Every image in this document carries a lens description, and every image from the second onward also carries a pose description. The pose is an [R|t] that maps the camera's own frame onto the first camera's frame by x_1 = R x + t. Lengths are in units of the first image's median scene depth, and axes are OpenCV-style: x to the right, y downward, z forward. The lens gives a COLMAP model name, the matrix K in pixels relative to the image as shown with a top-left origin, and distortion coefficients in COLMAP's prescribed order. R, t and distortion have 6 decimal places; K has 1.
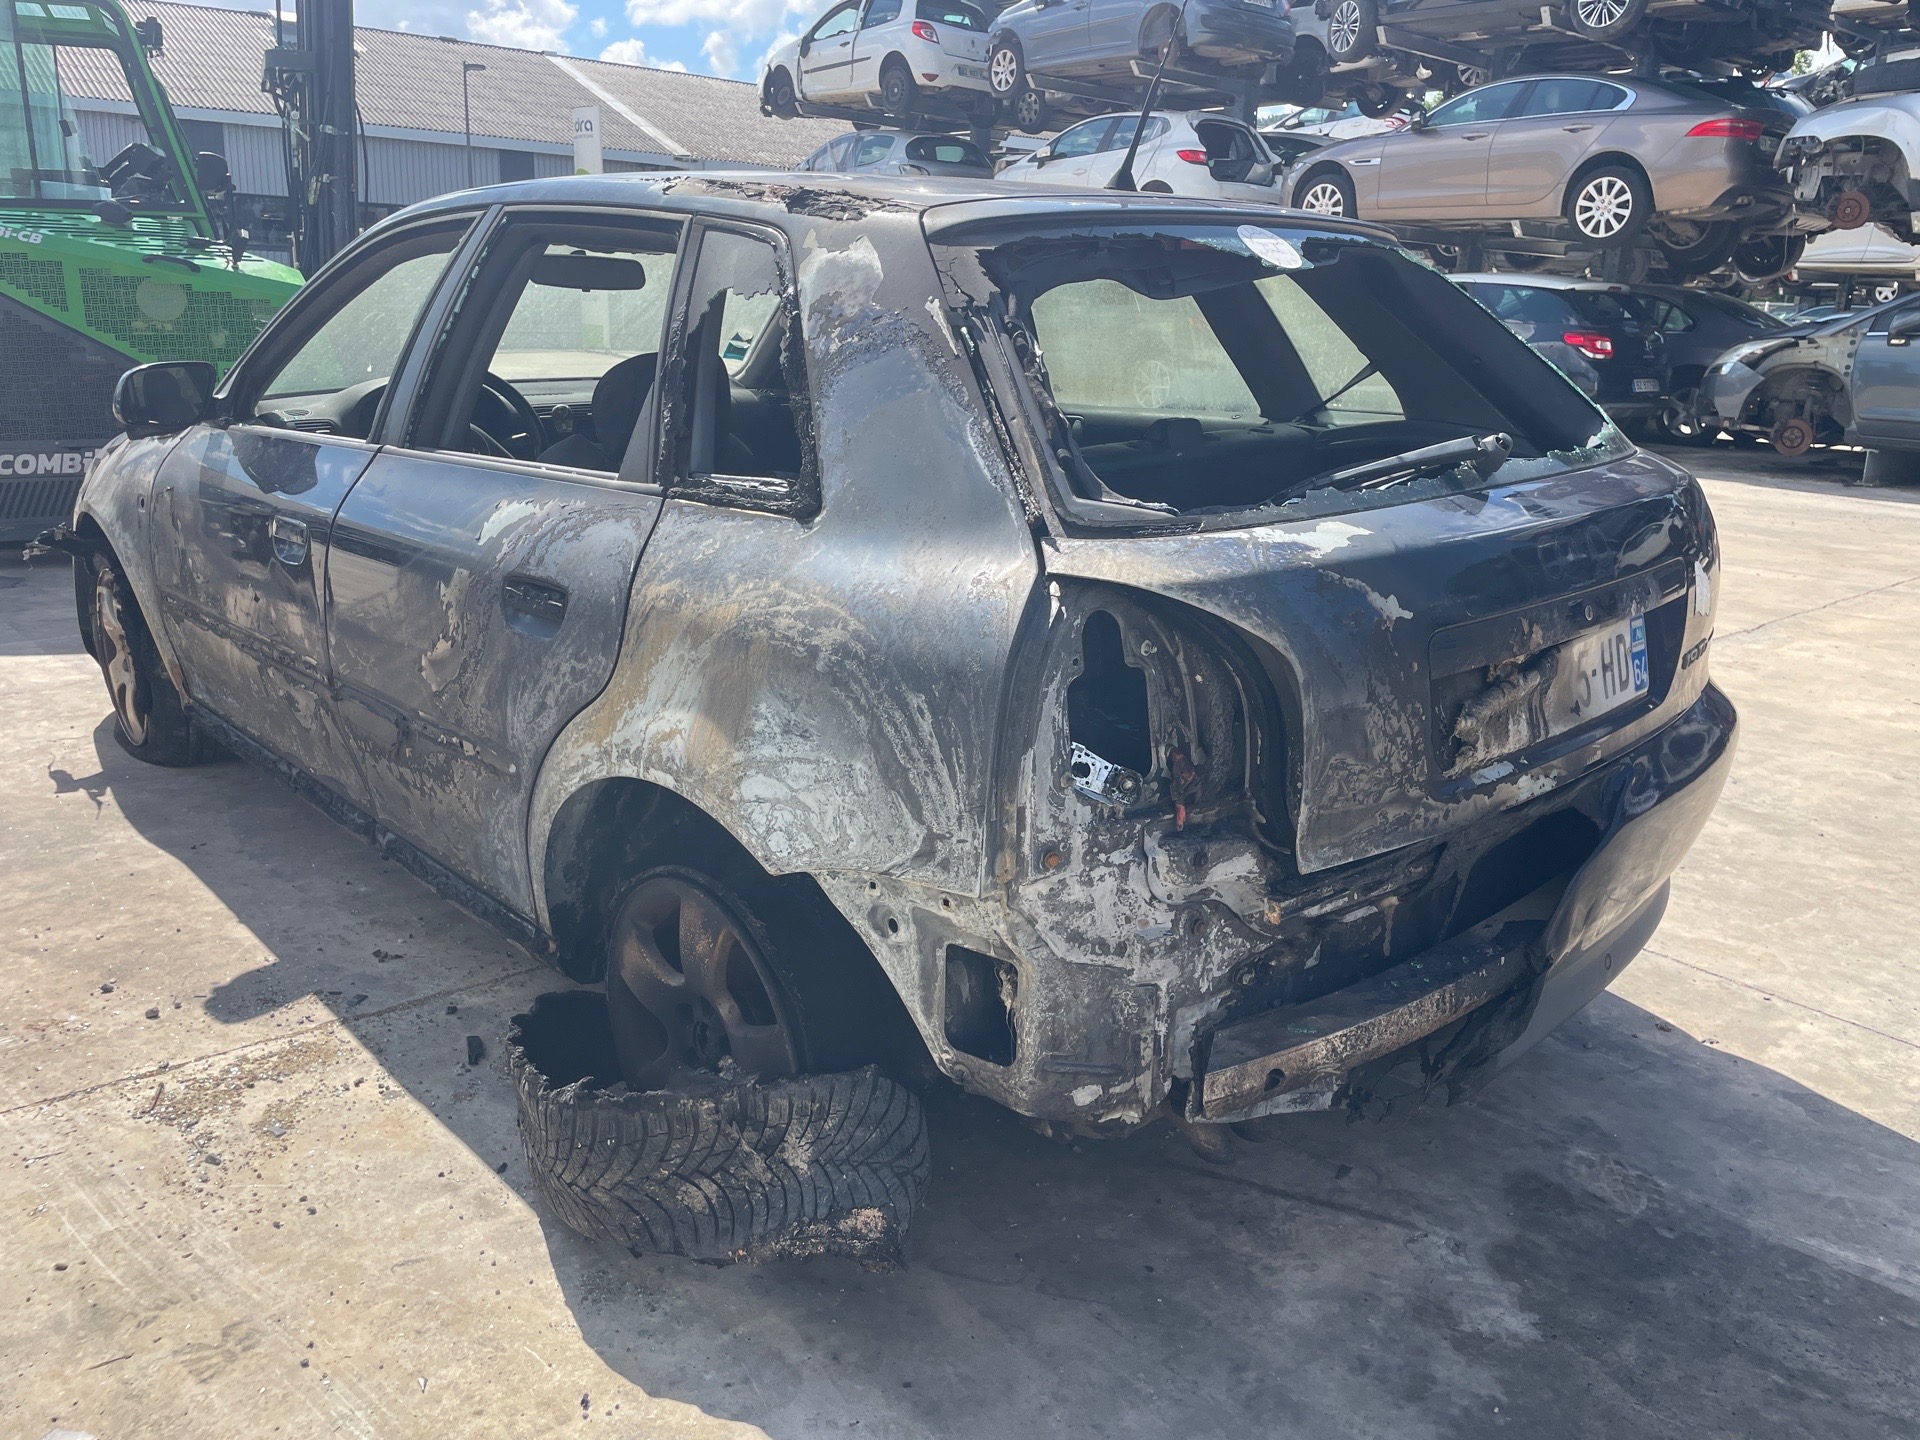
lens RADIAL K [[1456.7, 0, 964.9], [0, 1456.7, 694.9], [0, 0, 1]] dist [0.082622, -0.108648]
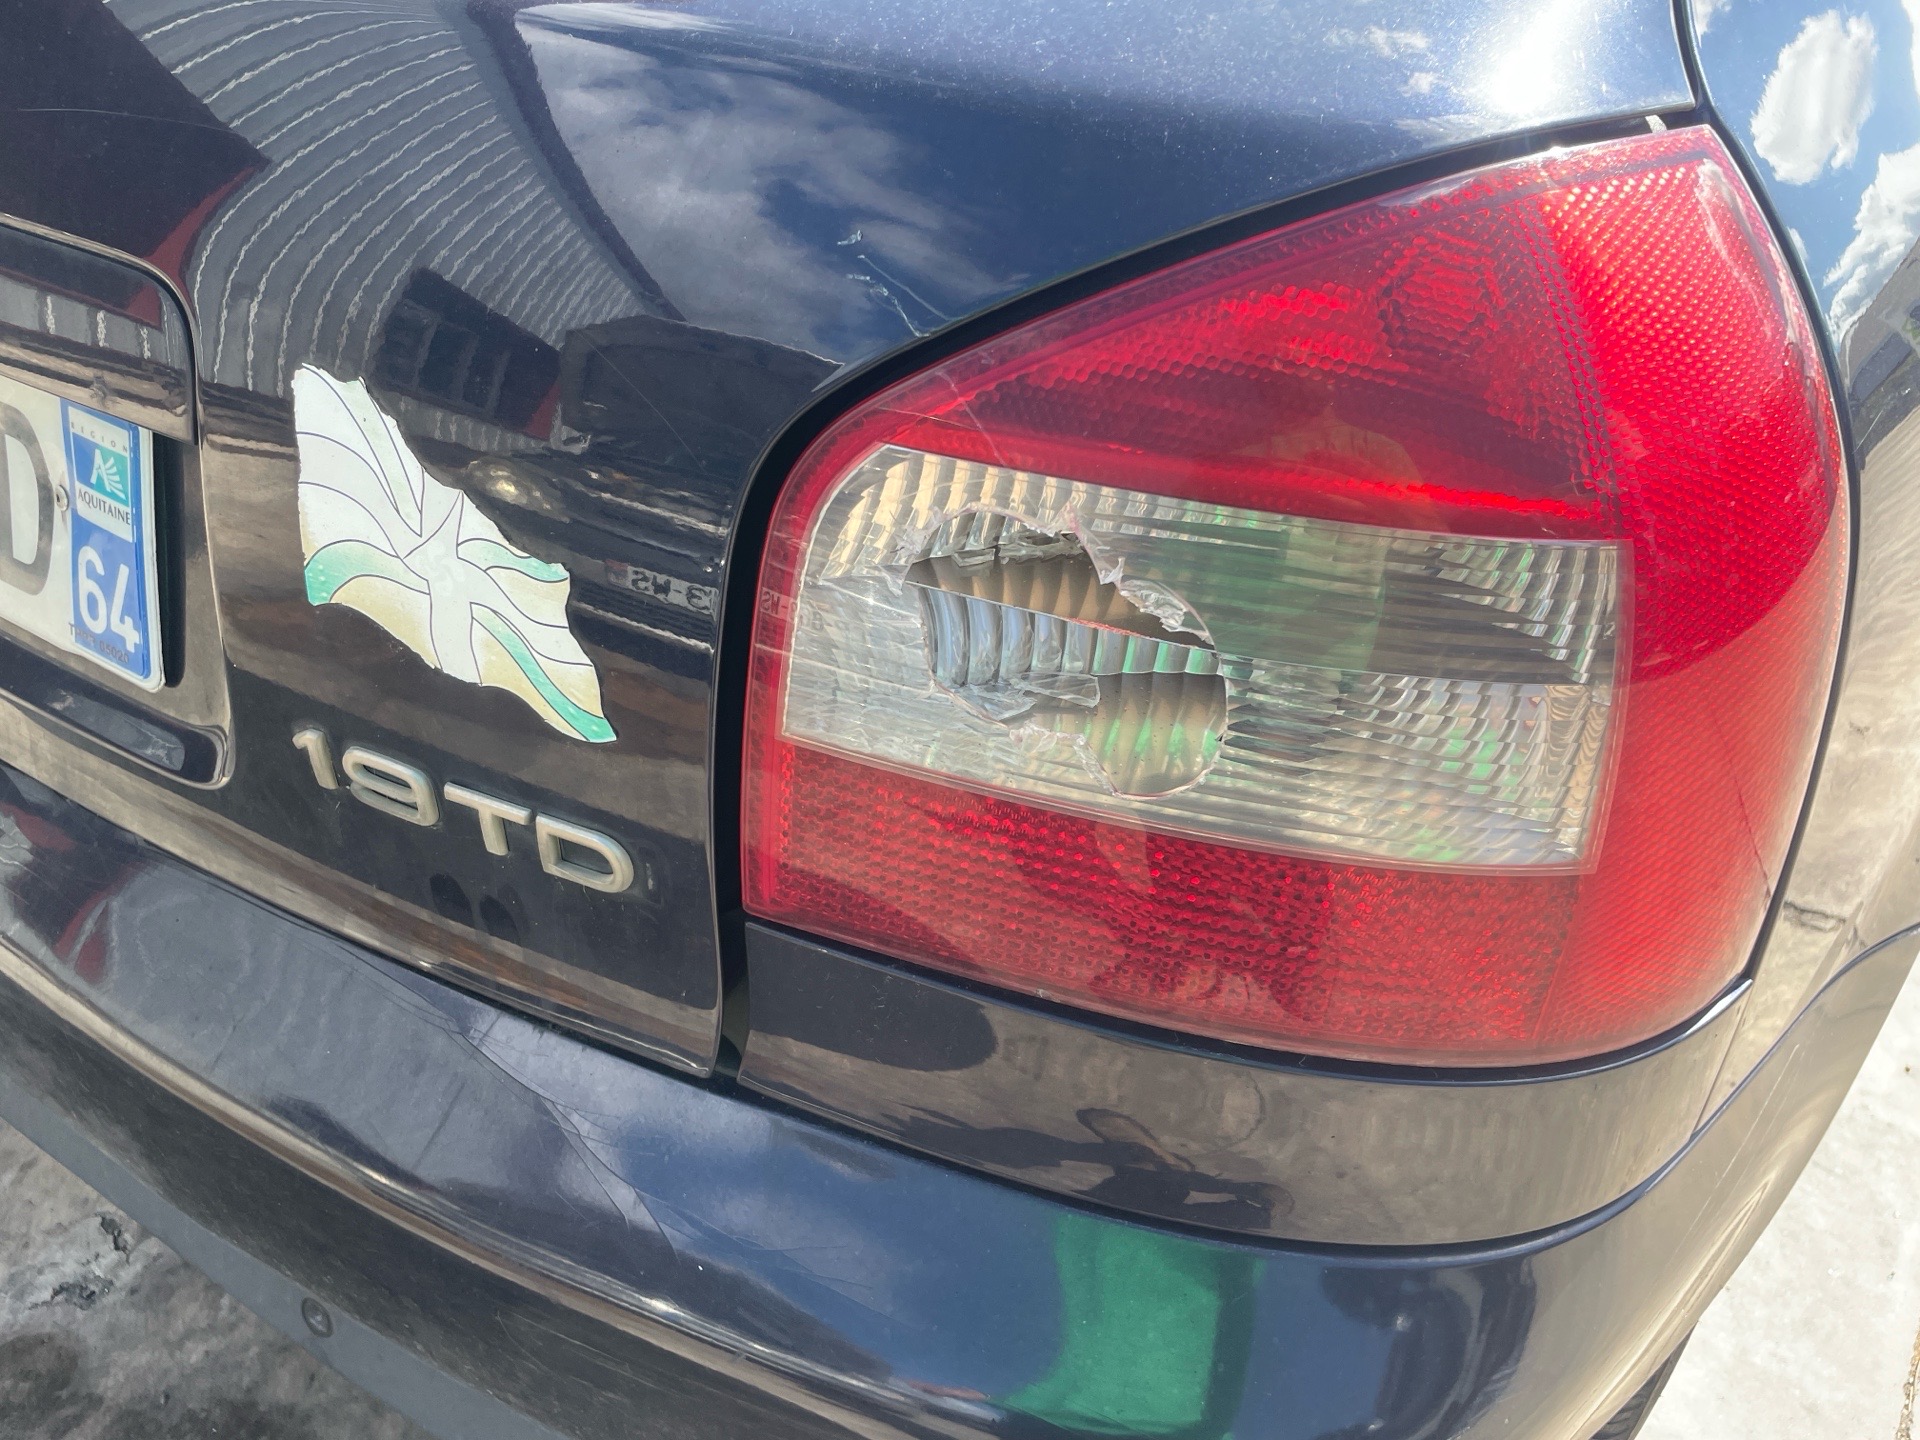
lens RADIAL K [[1456.7, 0, 970.7], [0, 1456.7, 724.5], [0, 0, 1]] dist [0.082622, -0.108648]
pose [[0.220897, 0.550401, -0.805148, 0.770137], [-0.333436, 0.818416, 0.467991, -0.191658], [0.916529, 0.165088, 0.364309, 1.104489]]
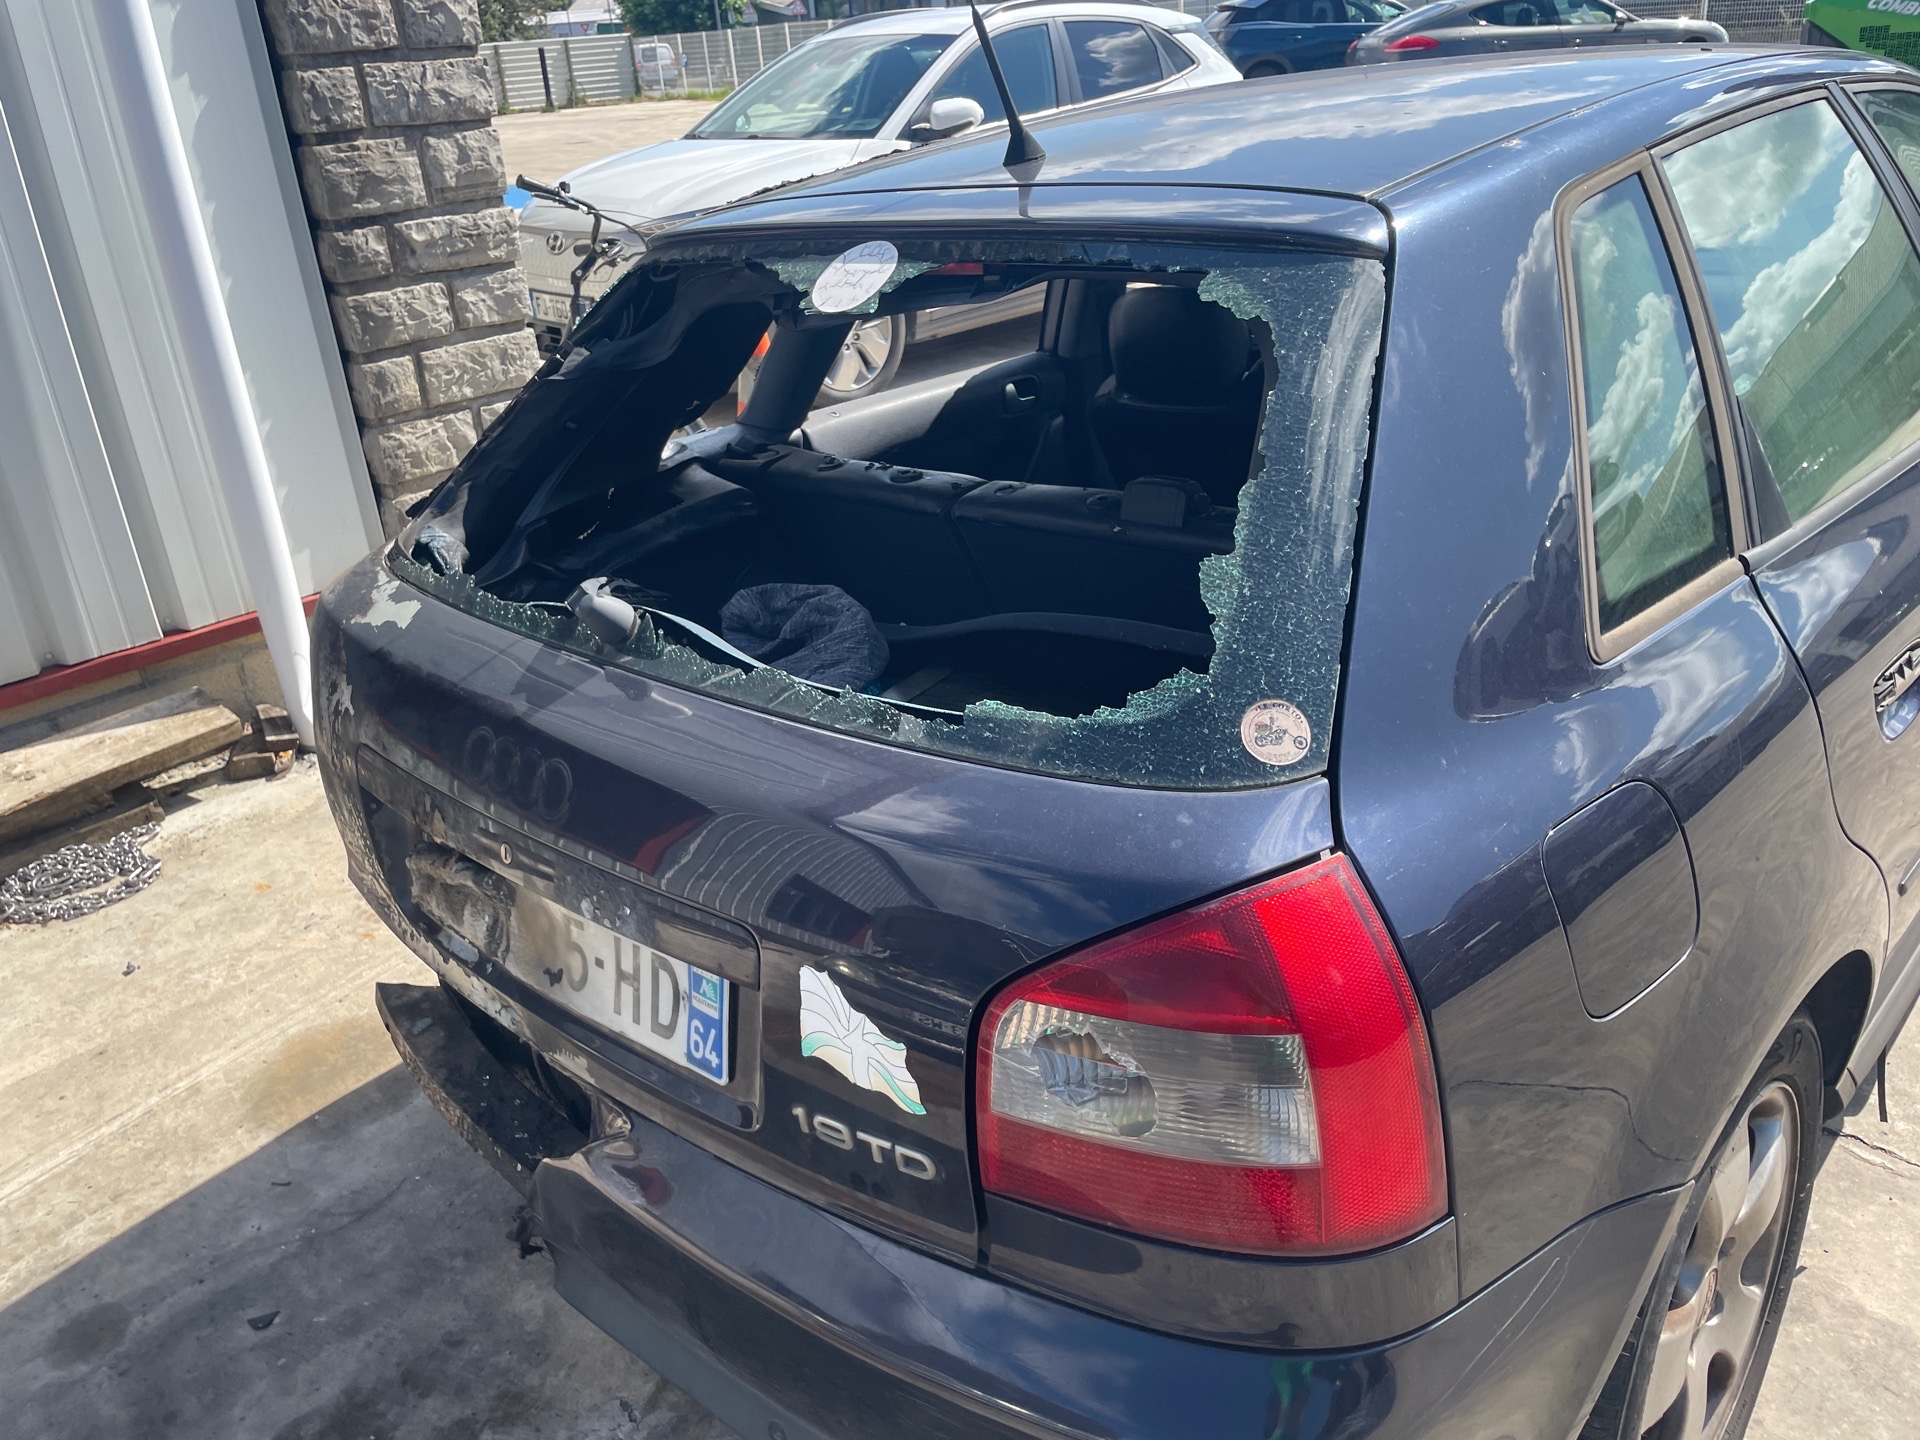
lens RADIAL K [[1456.7, 0, 934.9], [0, 1456.7, 703.7], [0, 0, 1]] dist [0.082622, -0.108648]
pose [[0.053885, 0.376164, -0.924985, 1.032471], [-0.181991, 0.914515, 0.361304, -0.409035], [0.981823, 0.148870, 0.117737, 1.051700]]
